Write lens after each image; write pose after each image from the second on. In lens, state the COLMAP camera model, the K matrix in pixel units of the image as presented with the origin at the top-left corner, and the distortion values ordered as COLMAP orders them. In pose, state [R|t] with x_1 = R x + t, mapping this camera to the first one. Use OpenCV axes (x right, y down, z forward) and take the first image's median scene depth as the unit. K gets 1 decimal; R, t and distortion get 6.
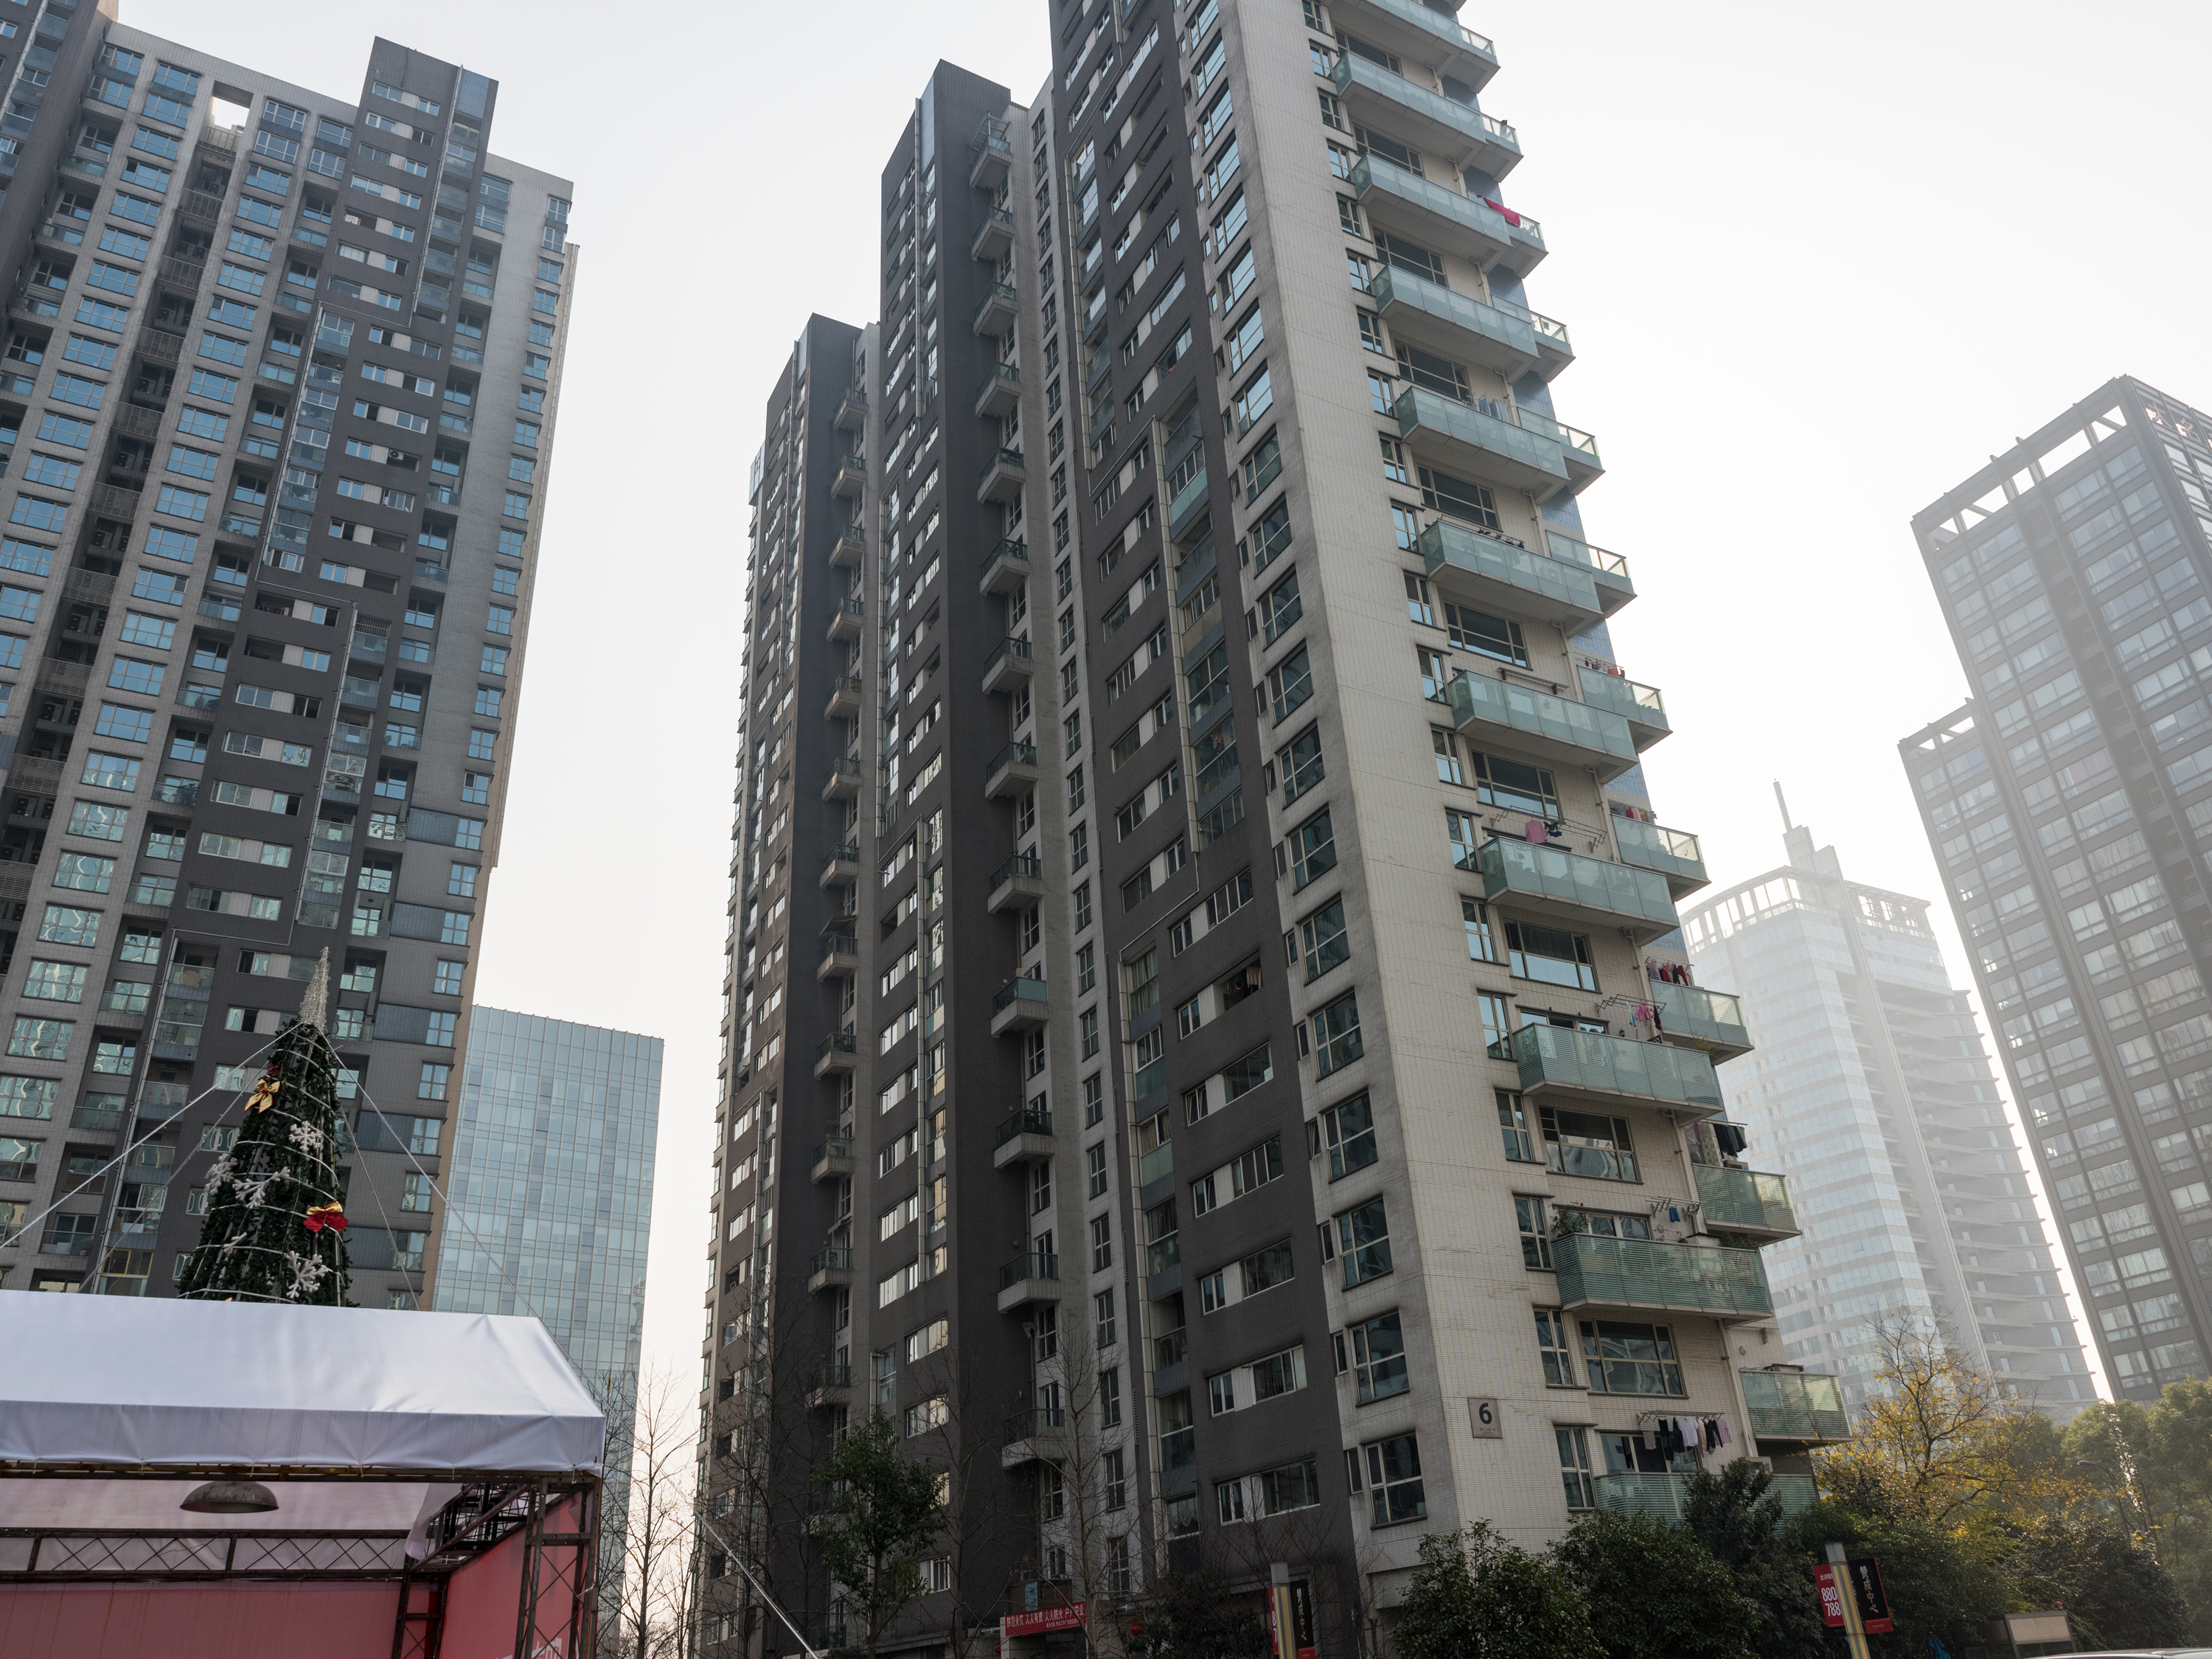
lens RADIAL K [[1625.7, 0, 1074.7], [0, 1625.7, 825.6], [0, 0, 1]] dist [-0.000570, 0.000903]
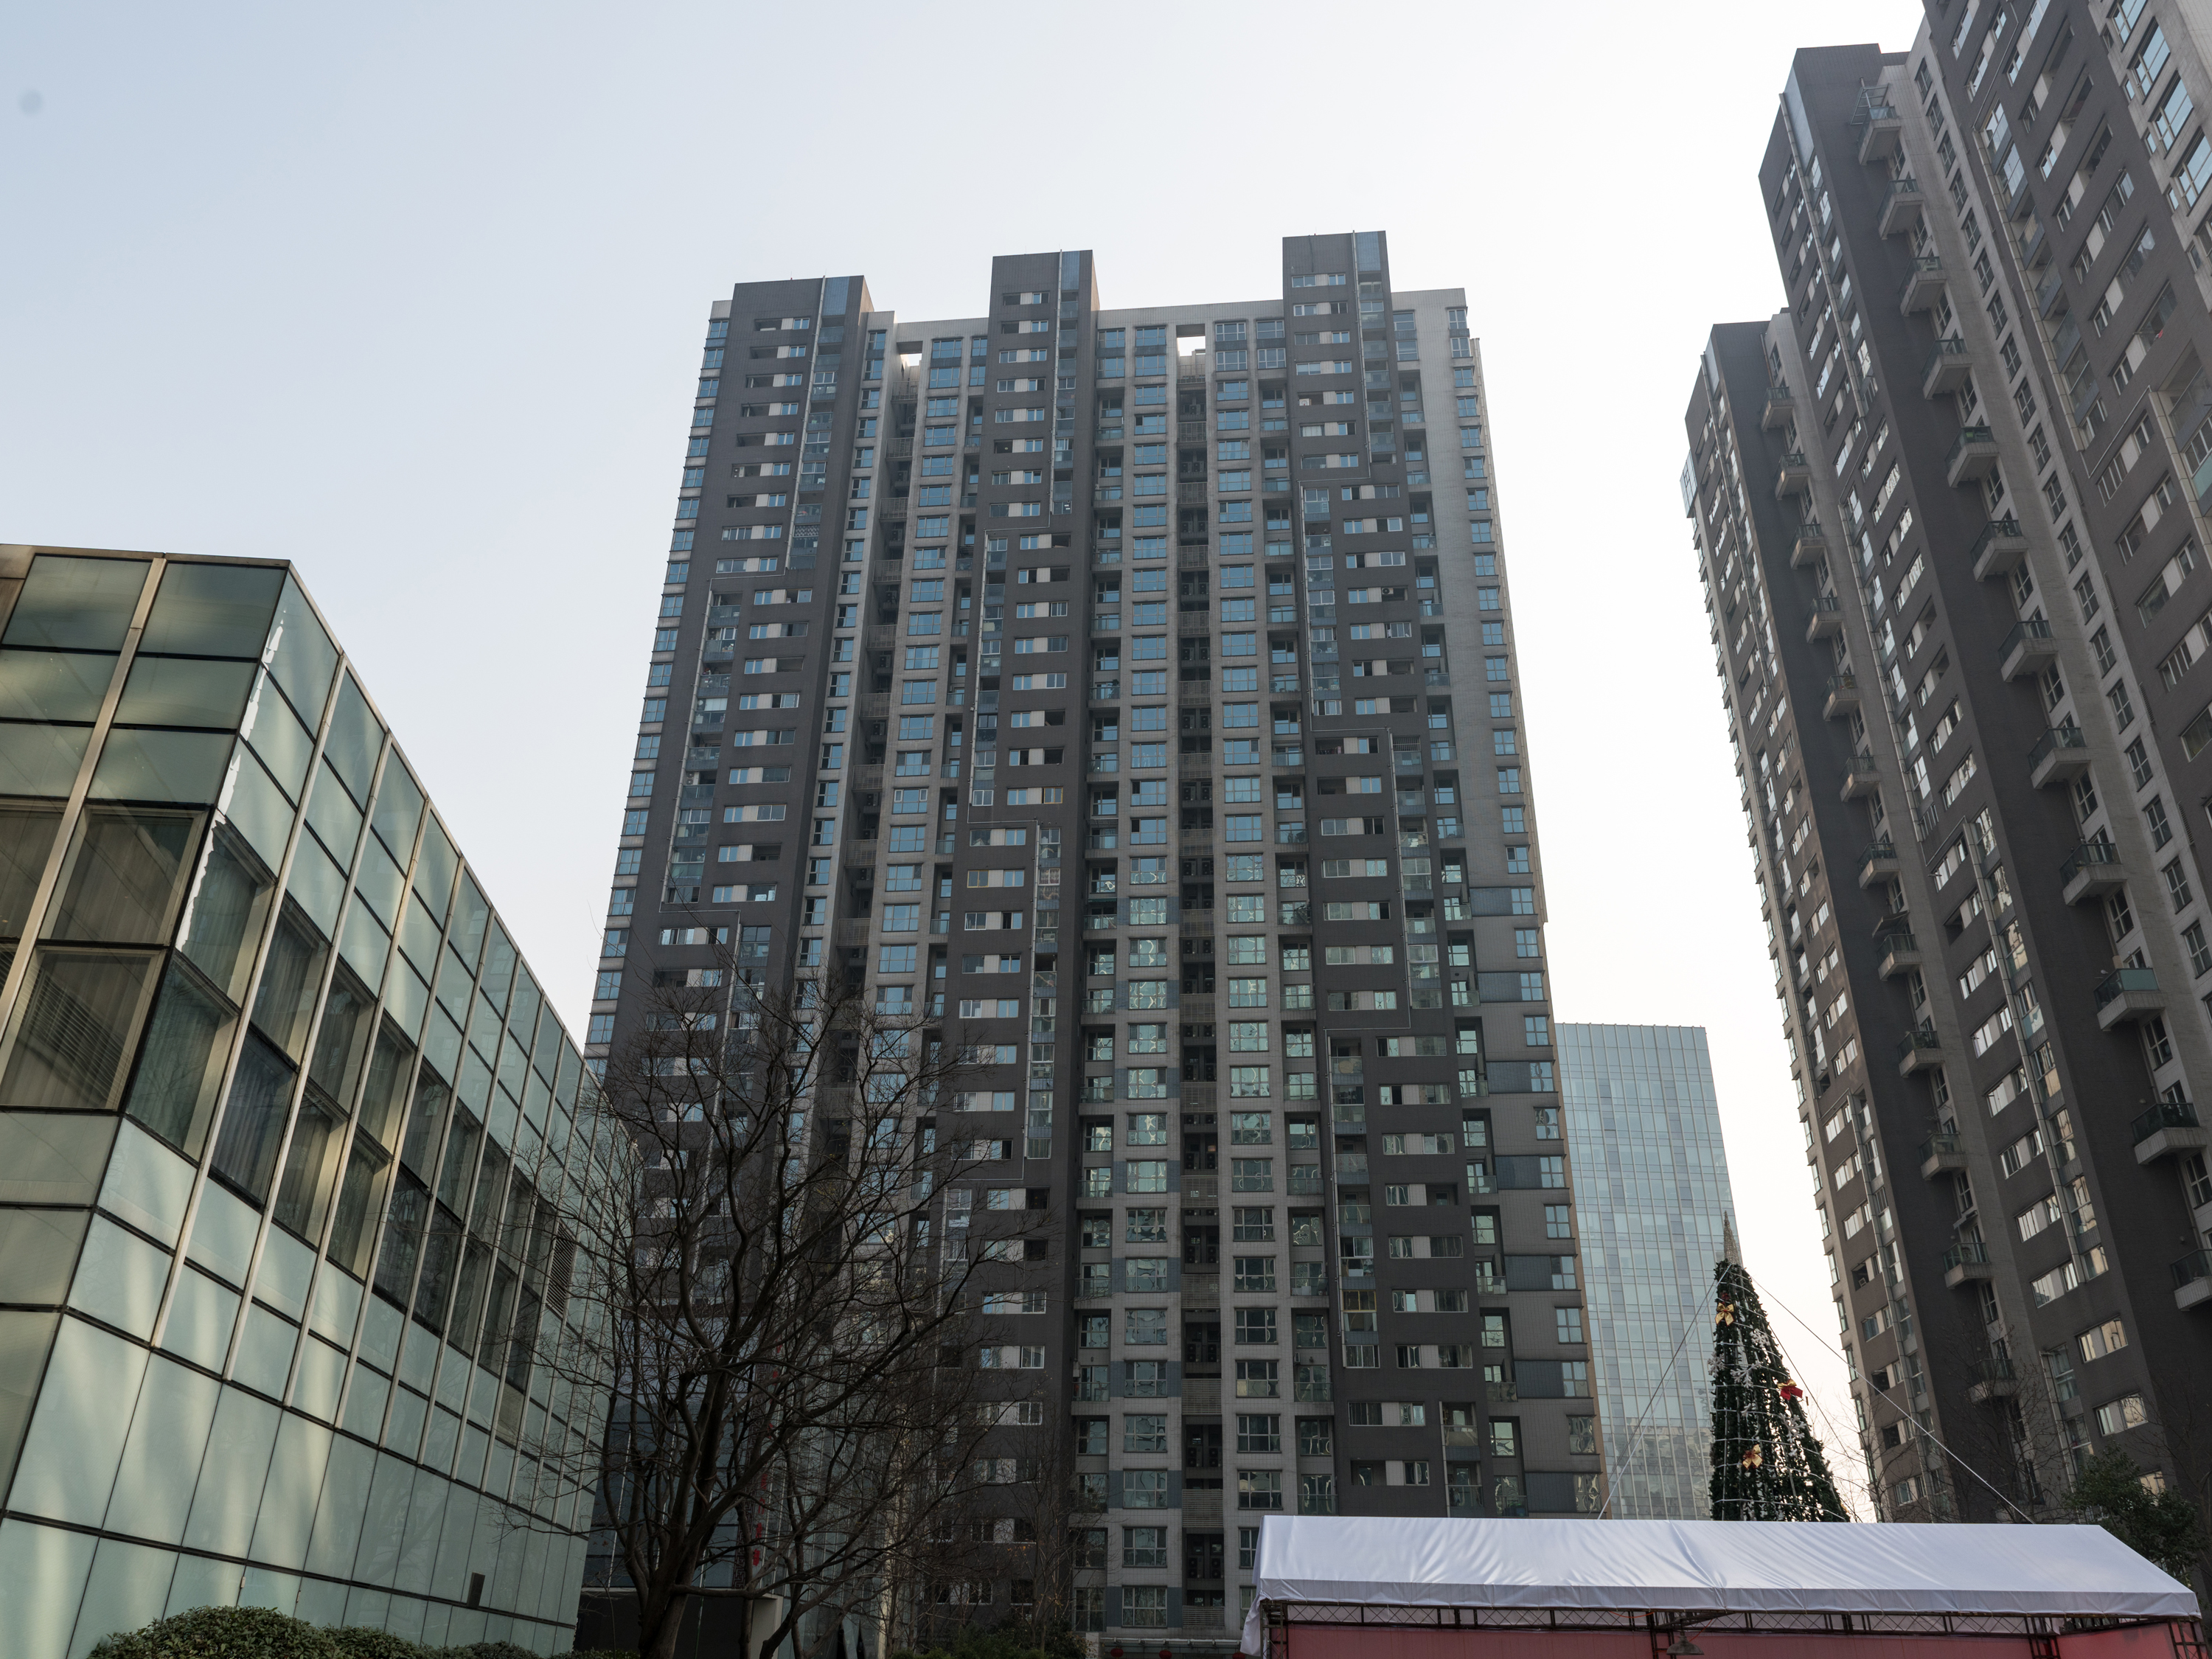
lens RADIAL K [[1625.7, 0, 1119.5], [0, 1625.7, 827.9], [0, 0, 1]] dist [-0.000570, 0.000903]
pose [[0.831486, -0.200126, -0.518248, -0.008797], [0.211339, 0.976671, -0.038076, -0.066388], [0.513778, -0.077866, 0.854382, -0.119667]]
